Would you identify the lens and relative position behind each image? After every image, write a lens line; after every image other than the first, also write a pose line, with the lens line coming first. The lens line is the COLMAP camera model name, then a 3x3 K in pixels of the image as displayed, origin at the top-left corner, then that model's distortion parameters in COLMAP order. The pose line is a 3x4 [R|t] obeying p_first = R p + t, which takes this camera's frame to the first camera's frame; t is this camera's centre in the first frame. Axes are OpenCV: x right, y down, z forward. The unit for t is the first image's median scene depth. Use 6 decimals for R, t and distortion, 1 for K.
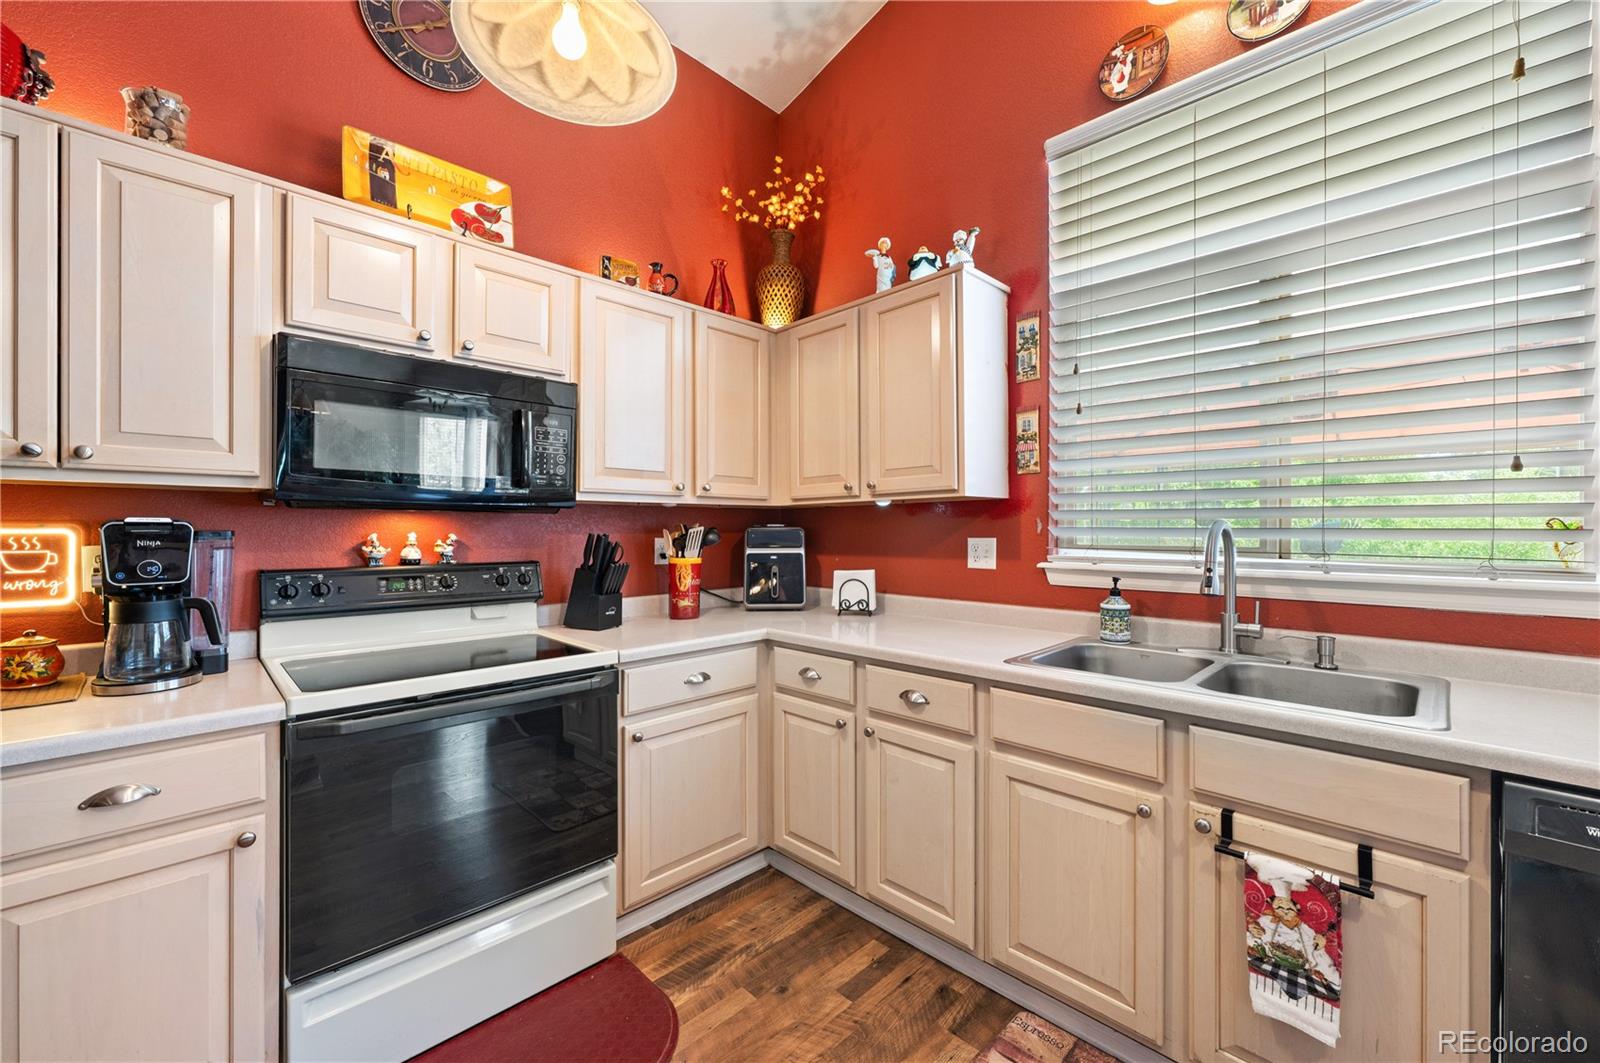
lens RADIAL K [[637.0, 0, 800.2], [0, 637.0, 527.9], [0, 0, 1]] dist [-0.003345, 0.000278]
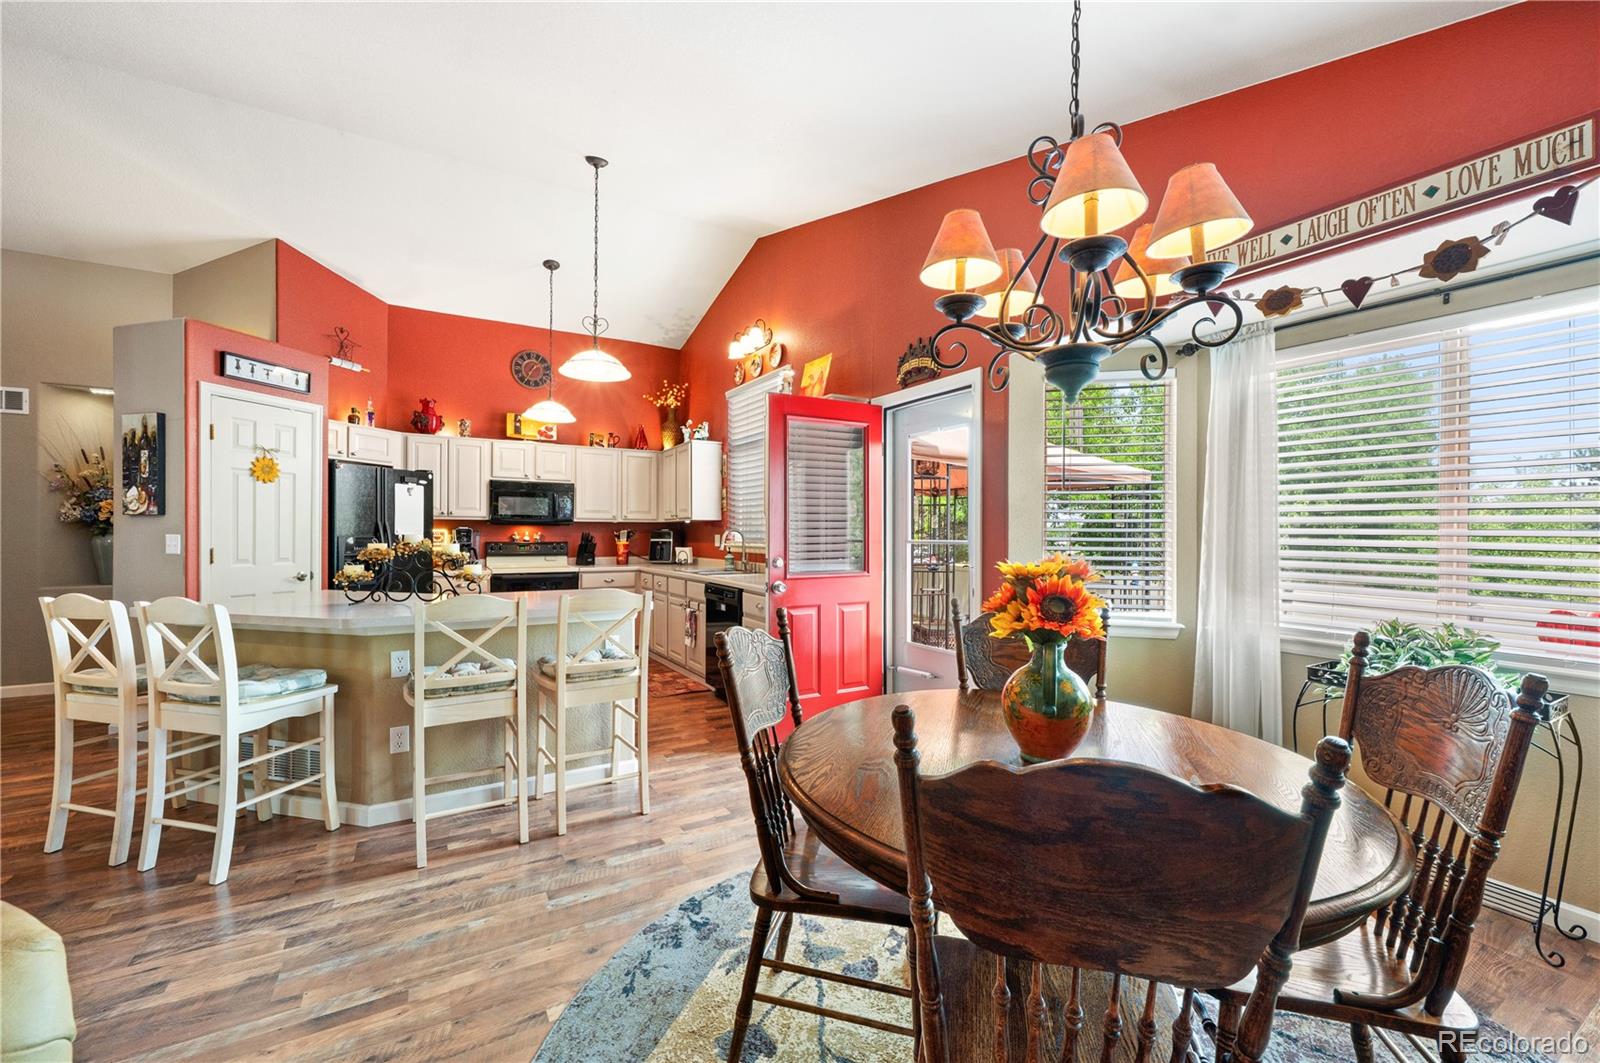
lens RADIAL K [[637.0, 0, 802.4], [0, 637.0, 534.0], [0, 0, 1]] dist [-0.003345, 0.000278]
pose [[0.972708, 0.002705, -0.232015, 1.453395], [-0.002473, 0.999996, 0.001293, 0.009809], [0.232018, -0.000684, 0.972711, -1.758888]]
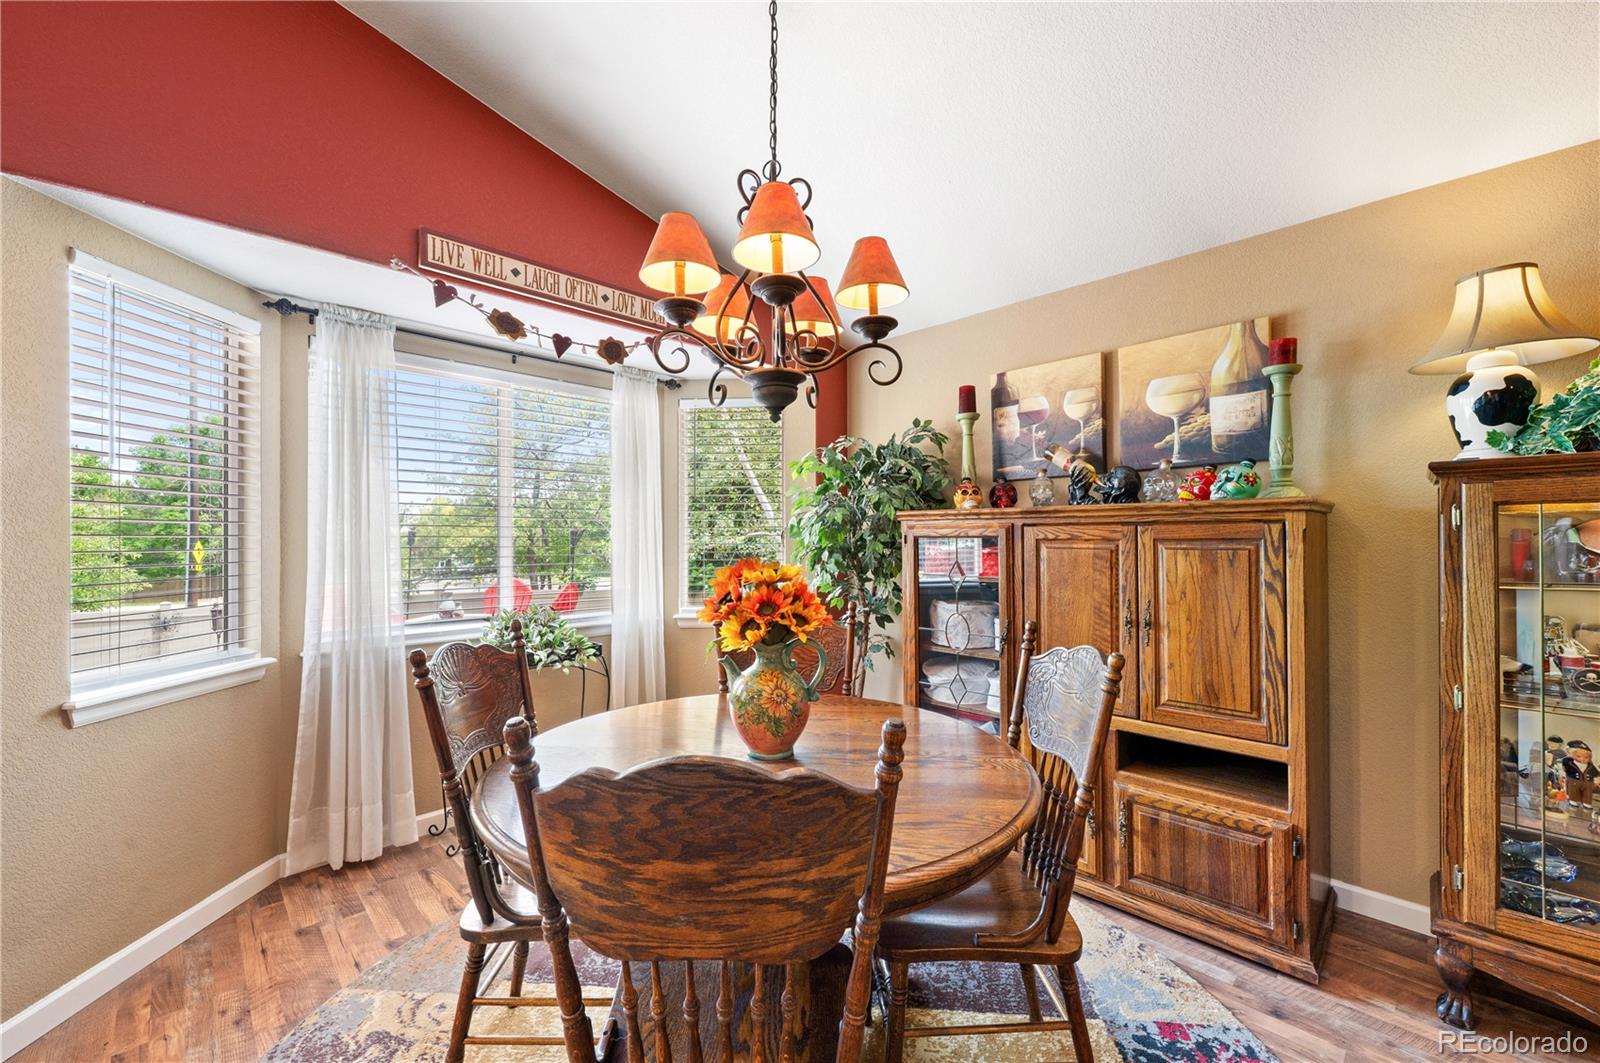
lens RADIAL K [[637.0, 0, 793.1], [0, 637.0, 530.0], [0, 0, 1]] dist [-0.003345, 0.000278]
pose [[0.001595, 0.012494, 0.999921, 0.915177], [0.001247, 0.999921, -0.012496, 0.004075], [-0.999998, 0.001267, 0.001579, -1.138357]]
